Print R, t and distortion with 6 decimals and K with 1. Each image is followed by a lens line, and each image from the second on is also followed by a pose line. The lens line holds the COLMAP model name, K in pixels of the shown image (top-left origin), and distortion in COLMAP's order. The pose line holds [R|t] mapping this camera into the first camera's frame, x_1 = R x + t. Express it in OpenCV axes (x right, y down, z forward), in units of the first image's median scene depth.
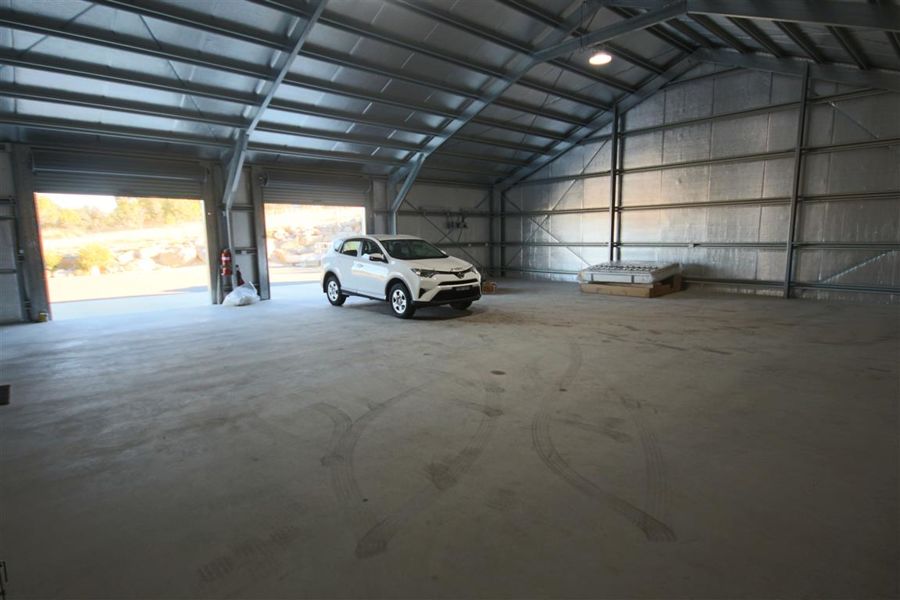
lens RADIAL K [[482.7, 0, 450.8], [0, 482.7, 300.9], [0, 0, 1]] dist [-0.006010, -0.000269]
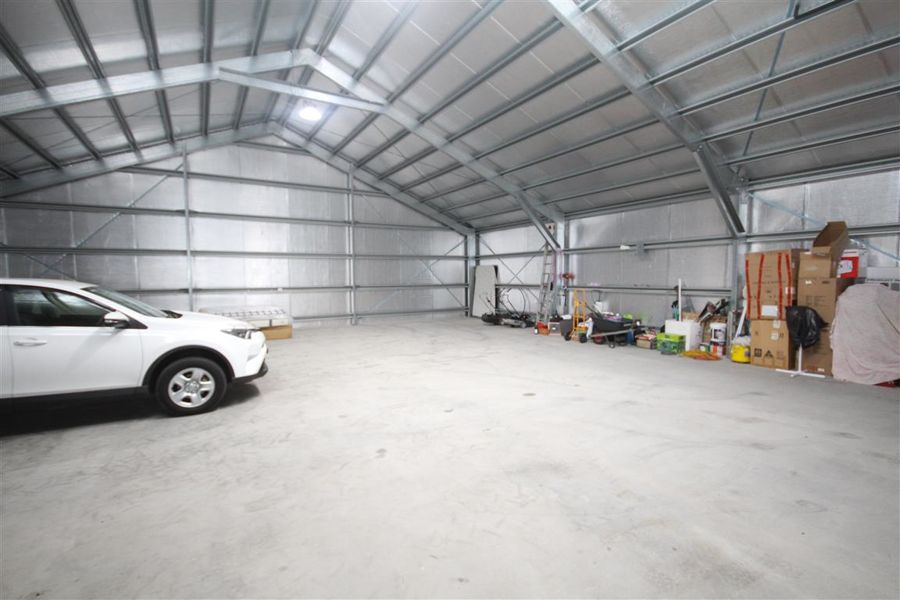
lens RADIAL K [[424.5, 0, 451.3], [0, 424.5, 302.2], [0, 0, 1]] dist [-0.001288, -0.000213]
pose [[0.193075, -0.046349, 0.980089, -0.560911], [0.135153, 0.990618, 0.020222, -0.071153], [-0.971831, 0.128558, 0.197527, 0.572937]]
